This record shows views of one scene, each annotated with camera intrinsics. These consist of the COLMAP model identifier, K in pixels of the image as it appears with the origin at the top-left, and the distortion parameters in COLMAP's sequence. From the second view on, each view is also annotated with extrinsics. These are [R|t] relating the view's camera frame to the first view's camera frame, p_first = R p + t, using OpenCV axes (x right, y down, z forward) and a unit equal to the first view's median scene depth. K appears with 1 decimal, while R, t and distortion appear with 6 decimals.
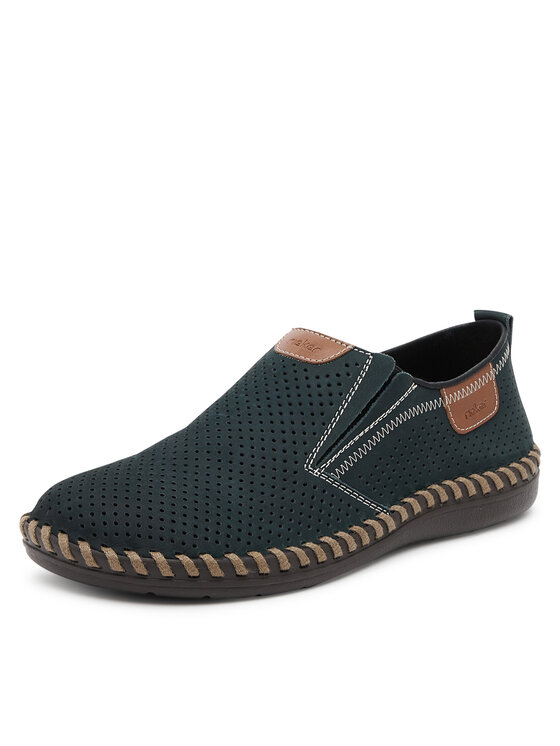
lens RADIAL K [[985.6, 0, 278.6], [0, 985.6, 373.1], [0, 0, 1]] dist [0.000516, 0.000000]
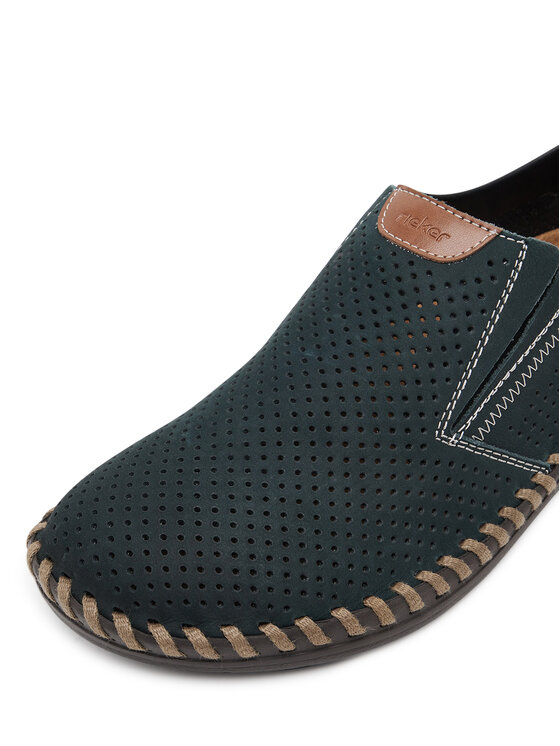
lens RADIAL K [[1106.2, 0, 281.7], [0, 1106.2, 372.5], [0, 0, 1]] dist [-0.038715, 0.000000]
pose [[0.998368, -0.023290, -0.052145, -0.040011], [0.035200, 0.969956, 0.240720, -0.137252], [0.044972, -0.242163, 0.969193, 0.274799]]
